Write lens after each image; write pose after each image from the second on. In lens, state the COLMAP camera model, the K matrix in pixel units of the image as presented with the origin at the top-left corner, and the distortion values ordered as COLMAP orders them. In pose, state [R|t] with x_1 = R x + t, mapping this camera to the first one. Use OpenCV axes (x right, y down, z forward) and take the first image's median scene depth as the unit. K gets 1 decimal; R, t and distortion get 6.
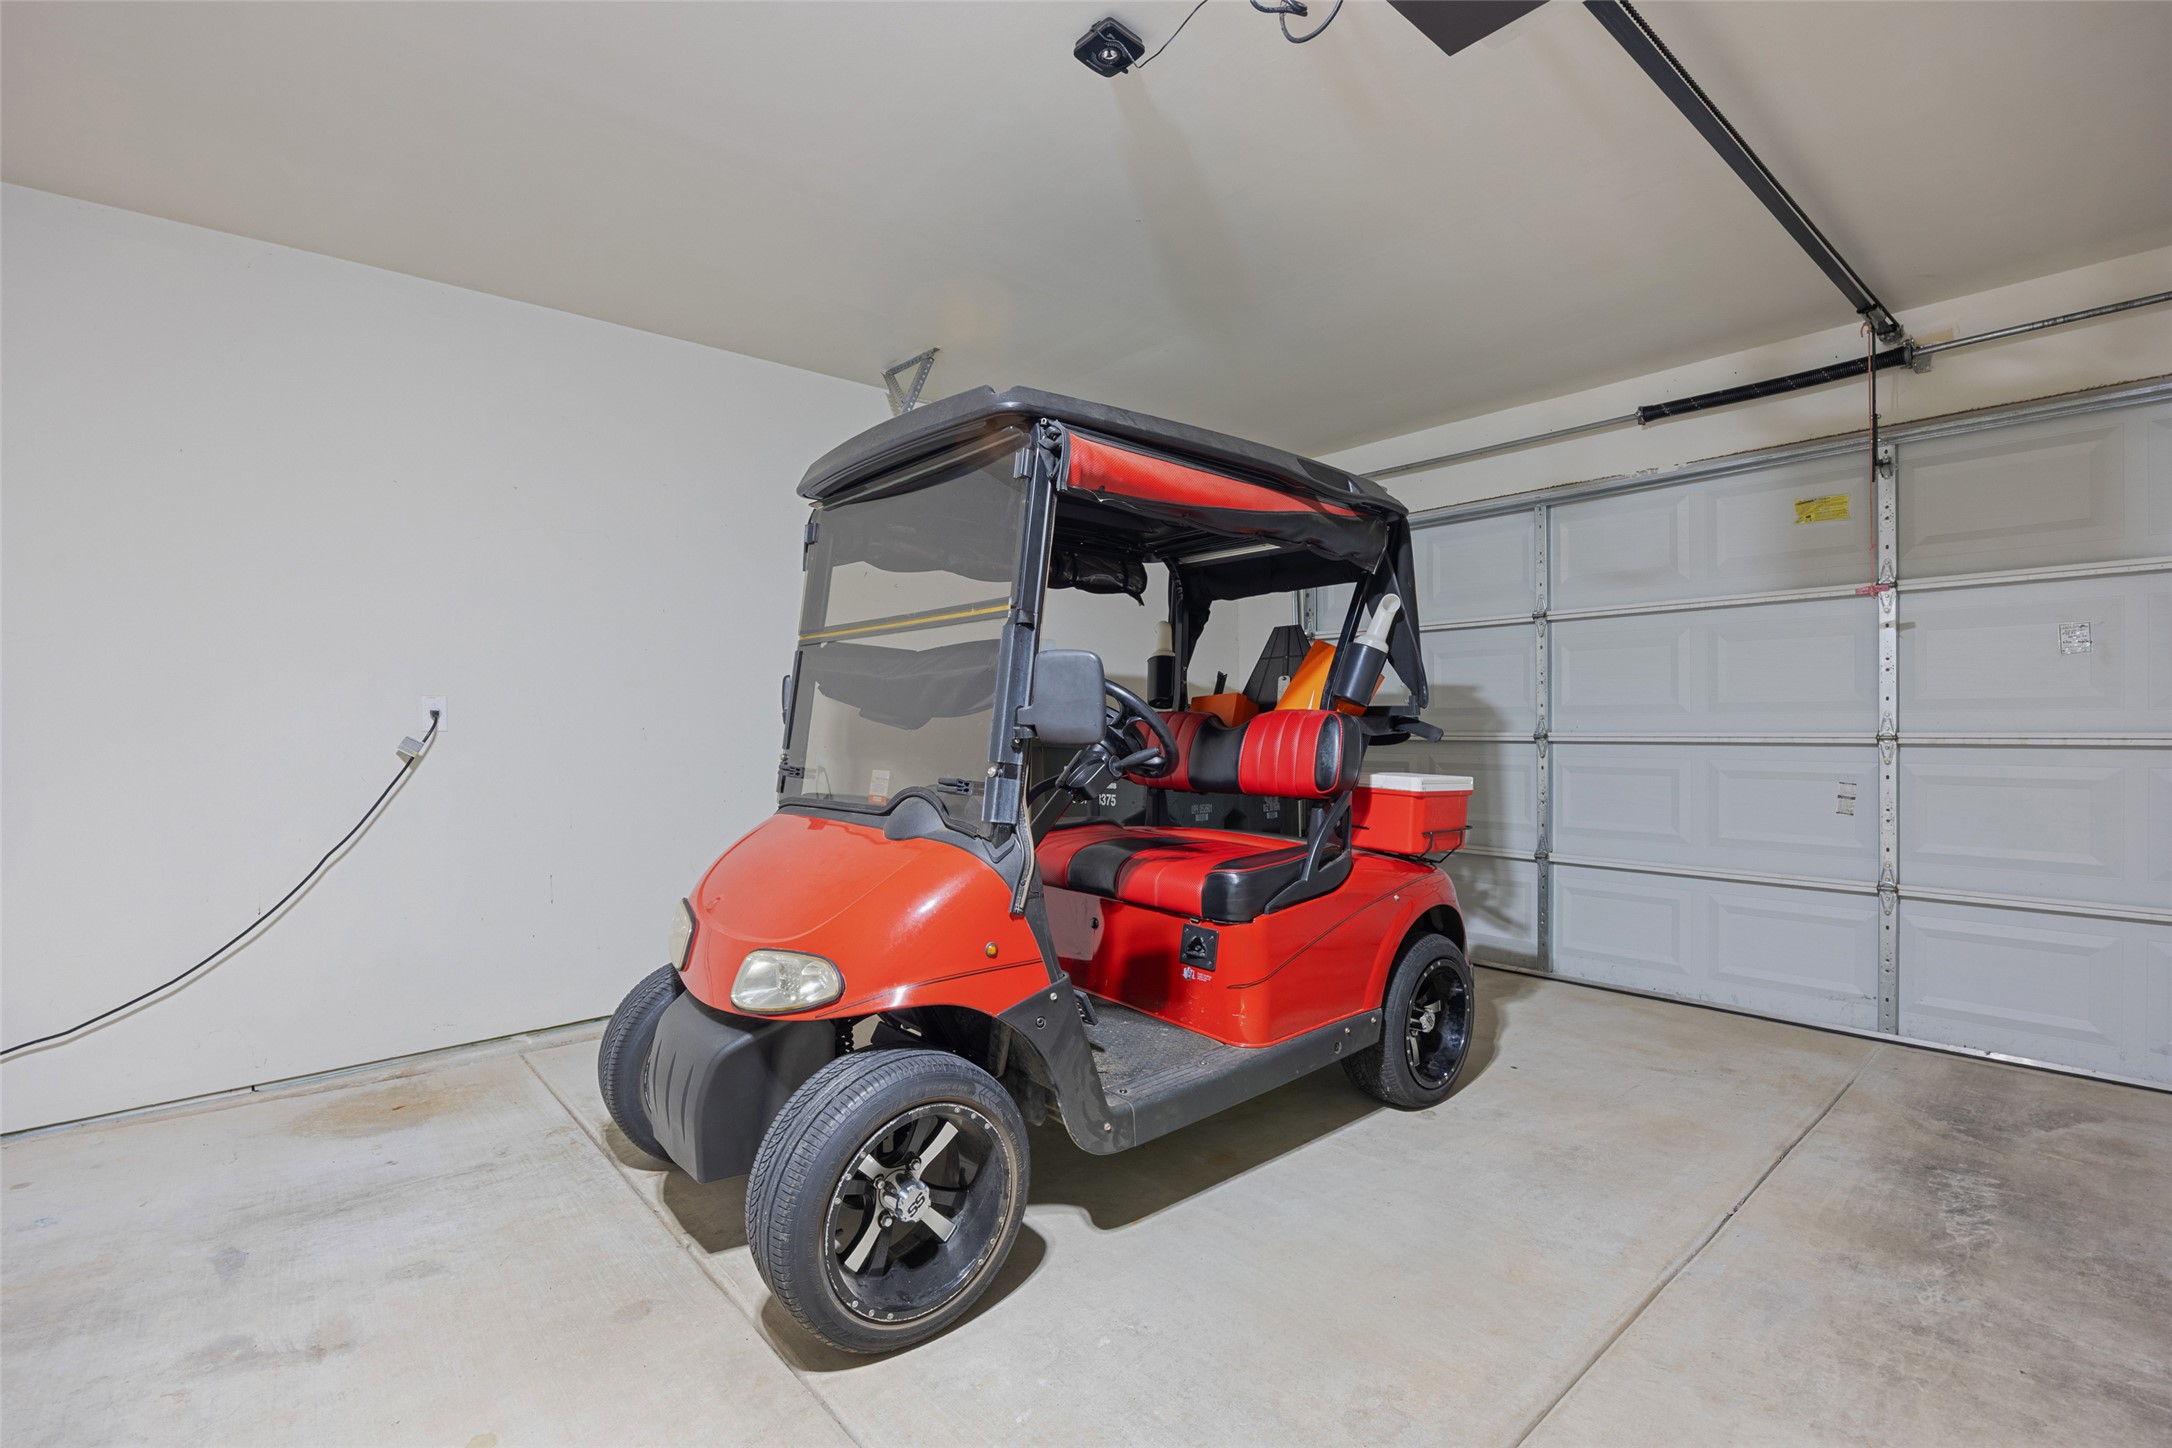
lens RADIAL K [[985.3, 0, 1093.7], [0, 985.3, 802.7], [0, 0, 1]] dist [-0.024325, 0.000158]
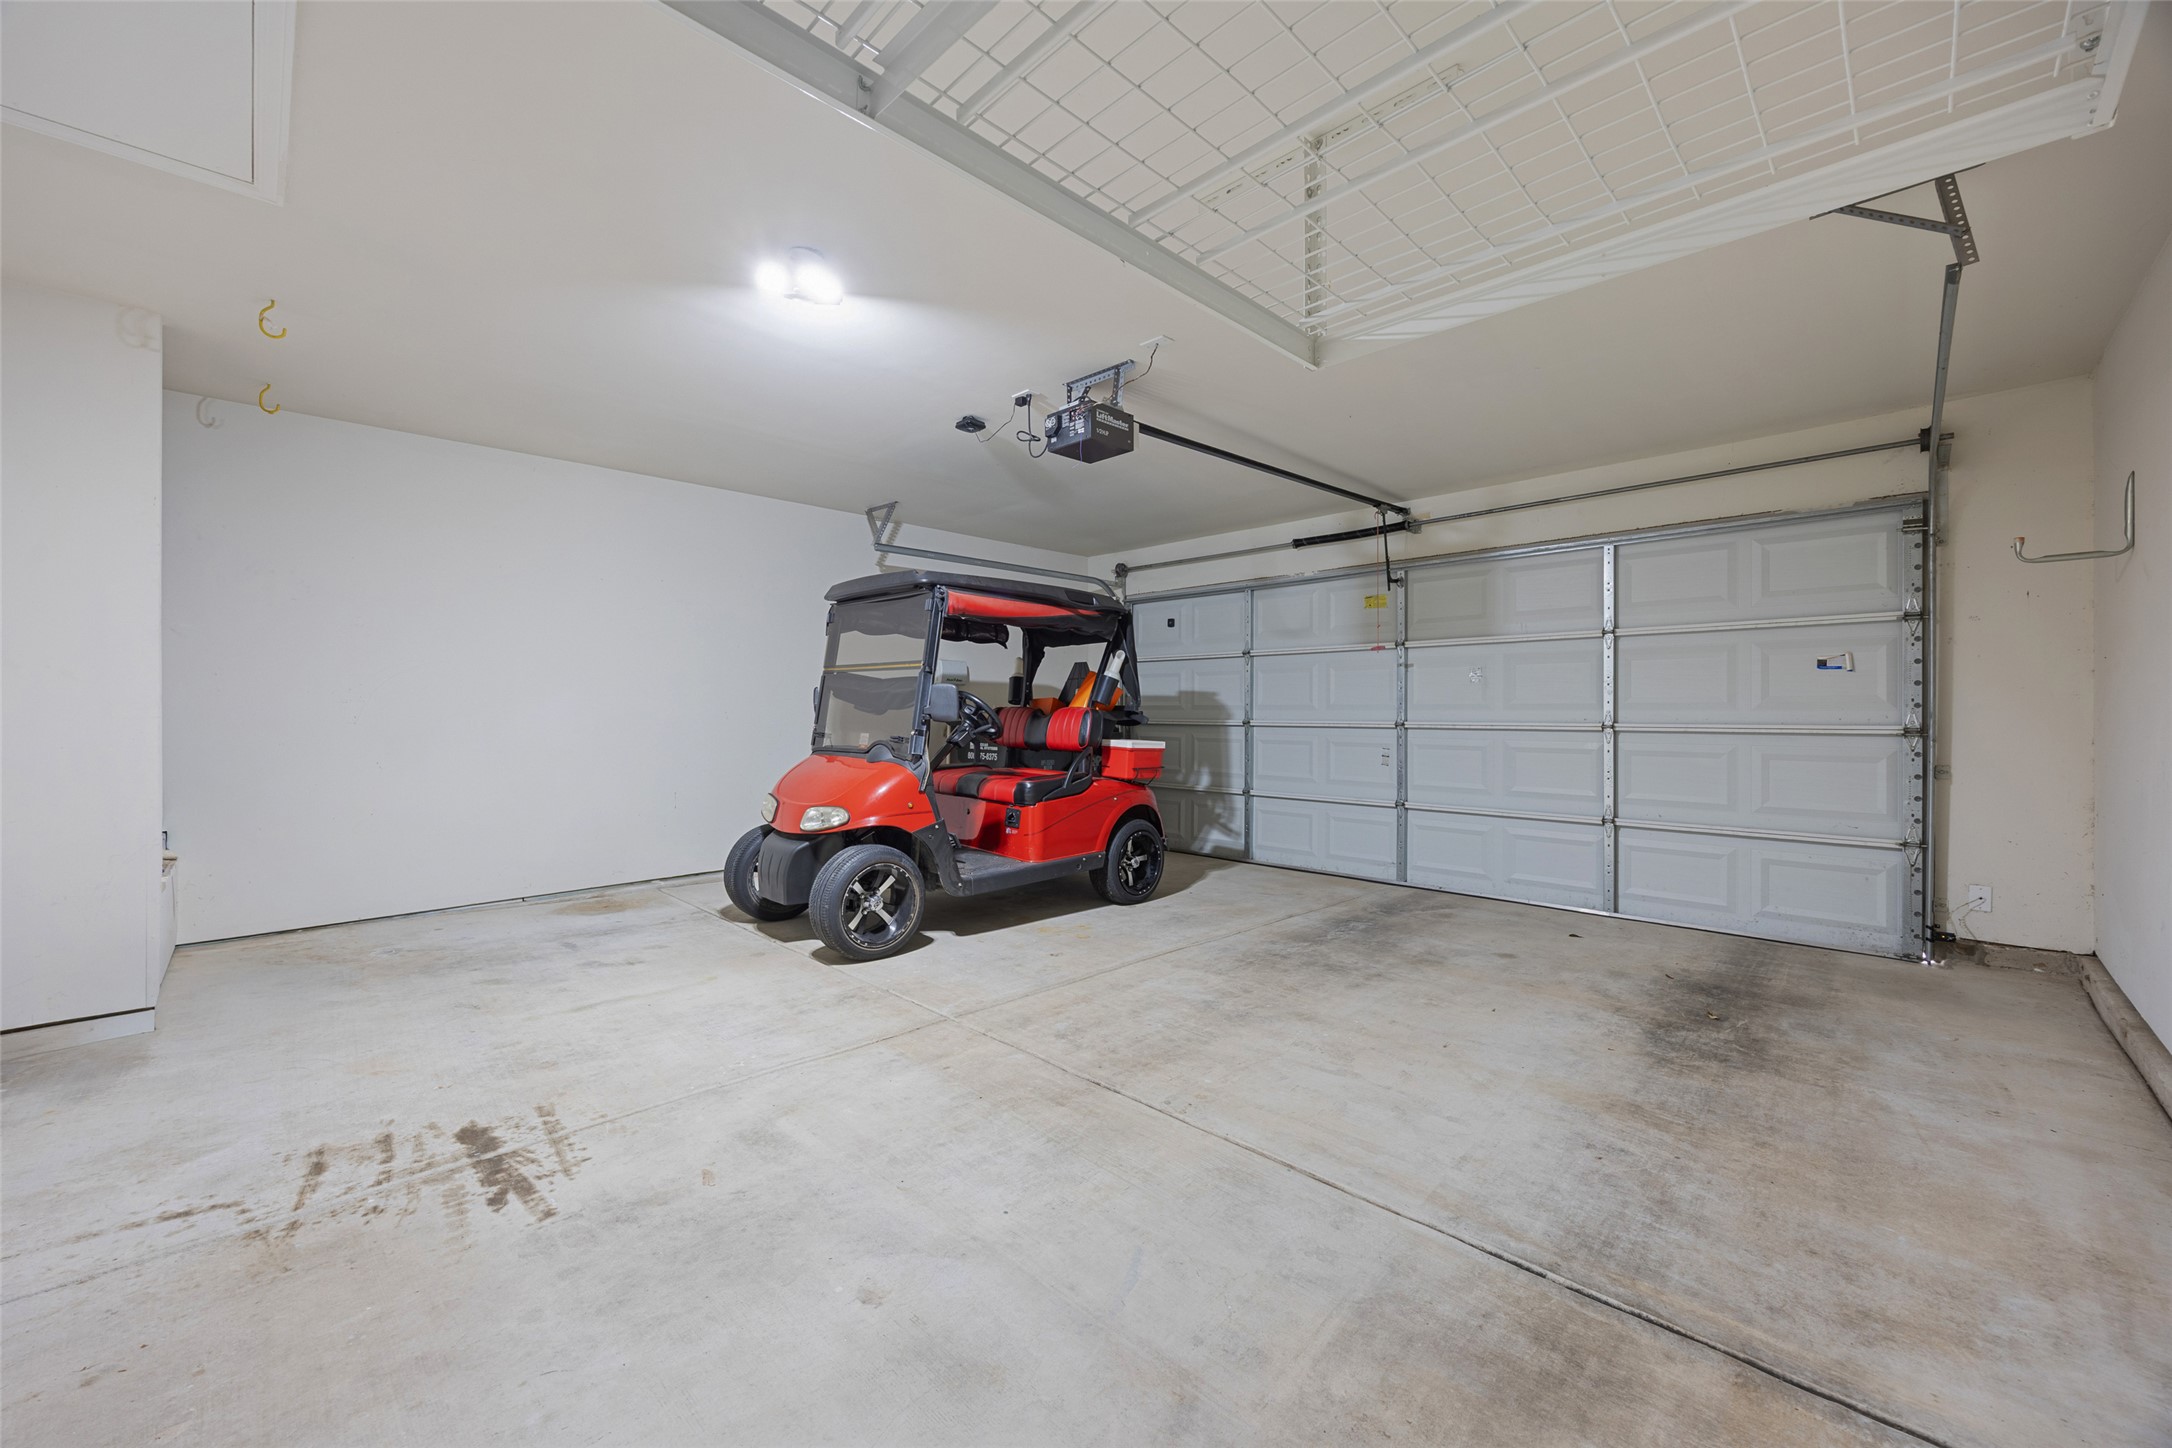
lens RADIAL K [[839.8, 0, 1086.0], [0, 839.8, 724.0], [0, 0, 1]] dist [-0.035657, 0.000003]
pose [[0.997893, 0.010047, 0.064097, 0.128600], [-0.005860, 0.997857, -0.065172, 0.053313], [-0.064615, 0.064659, 0.995813, -0.731734]]
